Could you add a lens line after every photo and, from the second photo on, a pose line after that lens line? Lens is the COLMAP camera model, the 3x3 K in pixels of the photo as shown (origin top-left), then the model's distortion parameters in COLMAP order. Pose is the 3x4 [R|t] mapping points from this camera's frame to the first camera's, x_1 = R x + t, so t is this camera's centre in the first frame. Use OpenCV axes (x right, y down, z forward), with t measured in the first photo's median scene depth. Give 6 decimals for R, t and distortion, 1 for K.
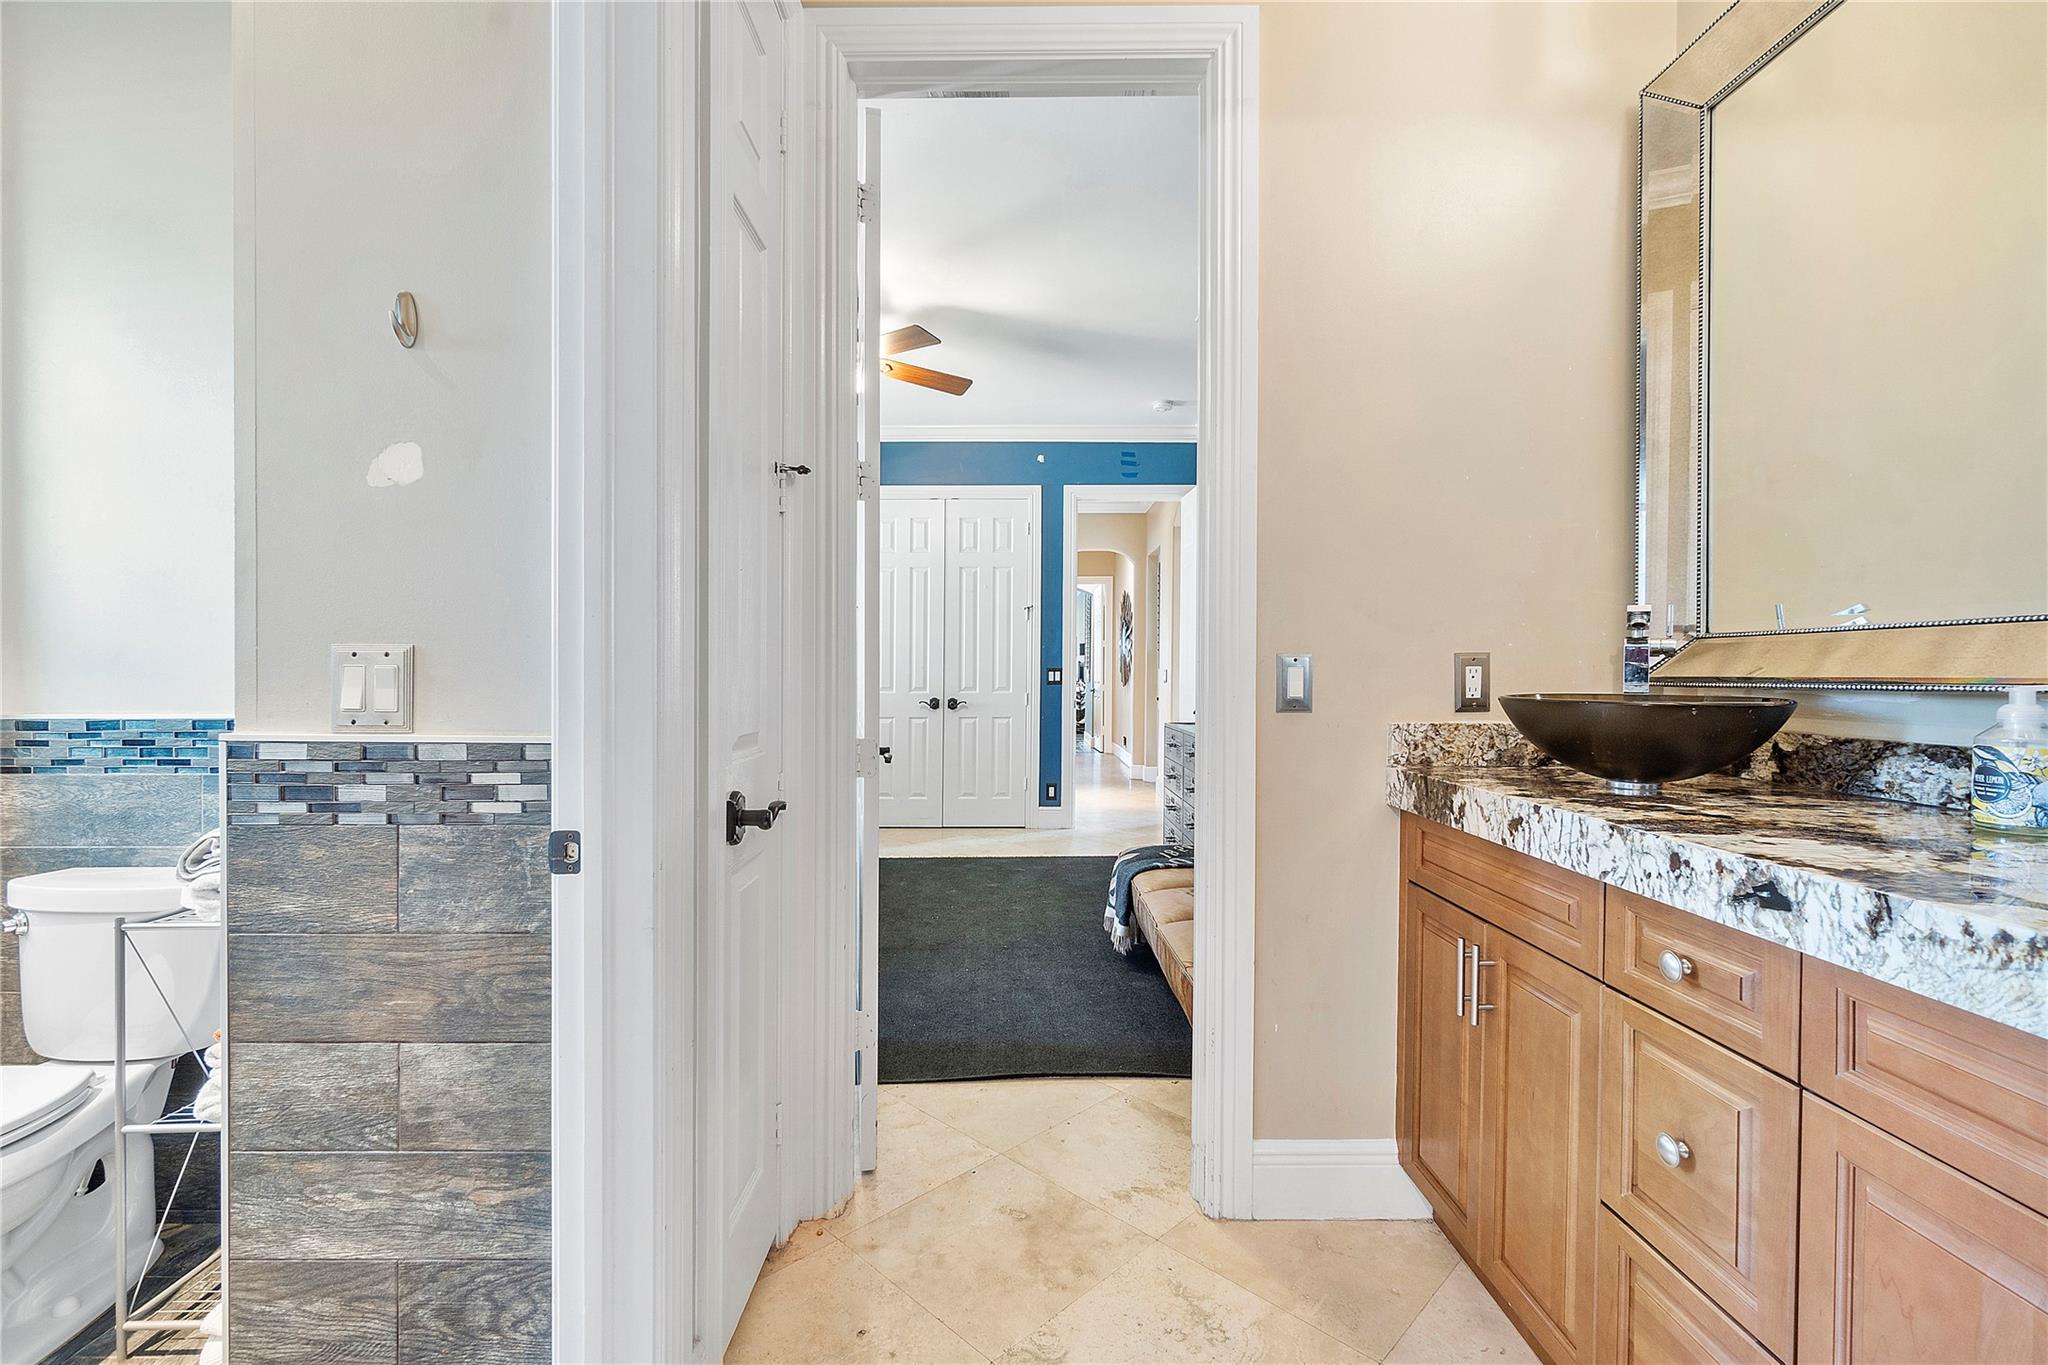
lens RADIAL K [[888.7, 0, 1022.1], [0, 888.7, 684.4], [0, 0, 1]] dist [-0.001629, -0.000401]
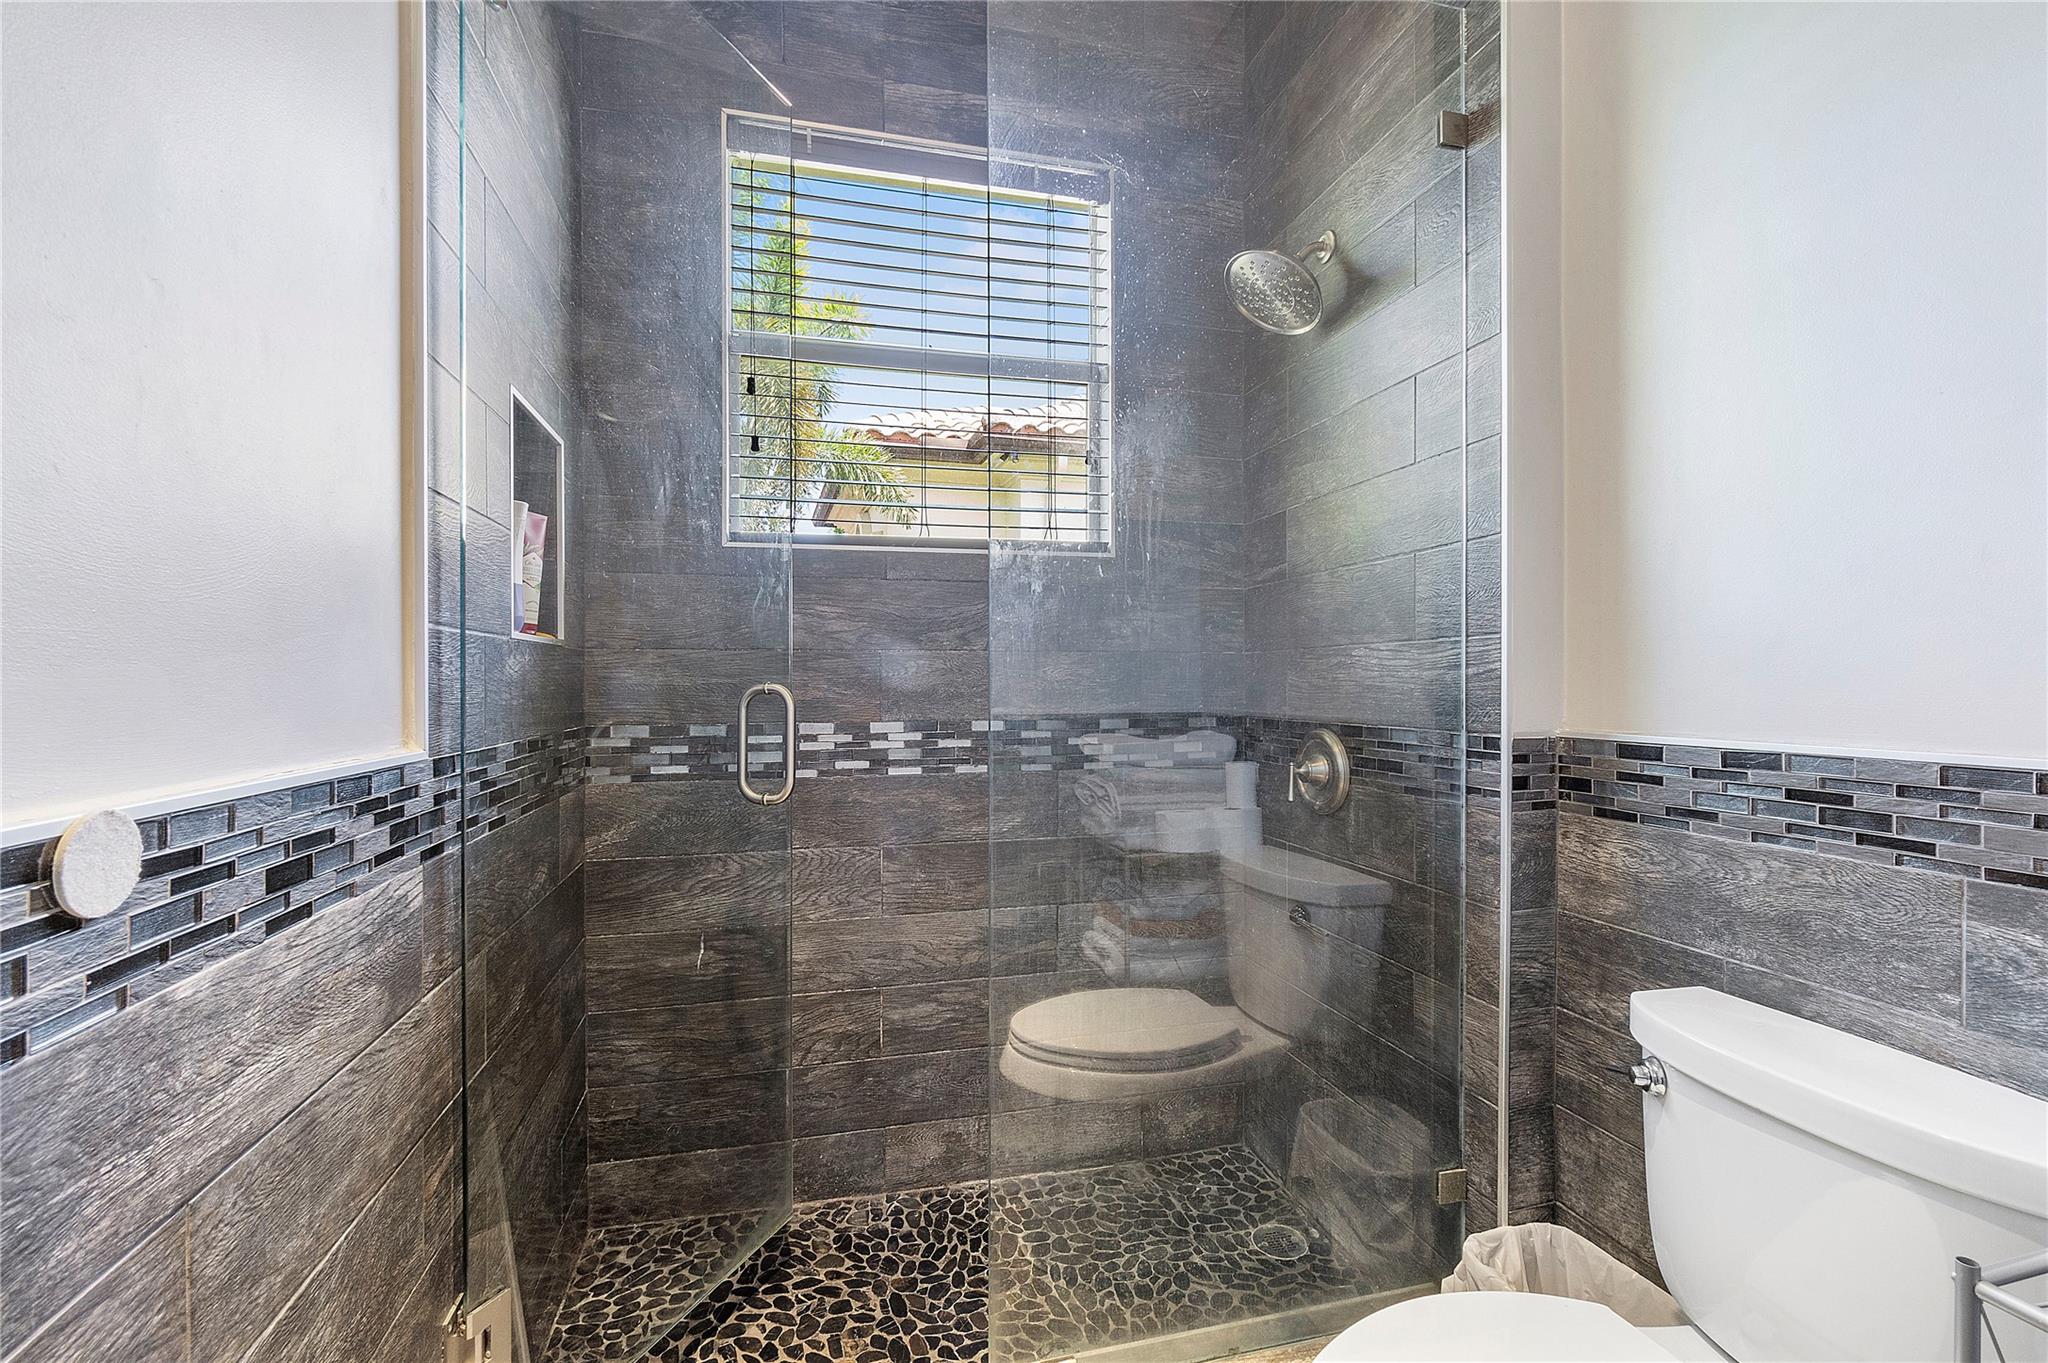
lens RADIAL K [[888.7, 0, 1022.1], [0, 888.7, 683.4], [0, 0, 1]] dist [-0.001629, -0.000401]
pose [[0.257132, 0.002067, -0.966374, -0.588058], [-0.006206, 0.999981, 0.000488, -0.002709], [0.966356, 0.005872, 0.257140, 0.375921]]
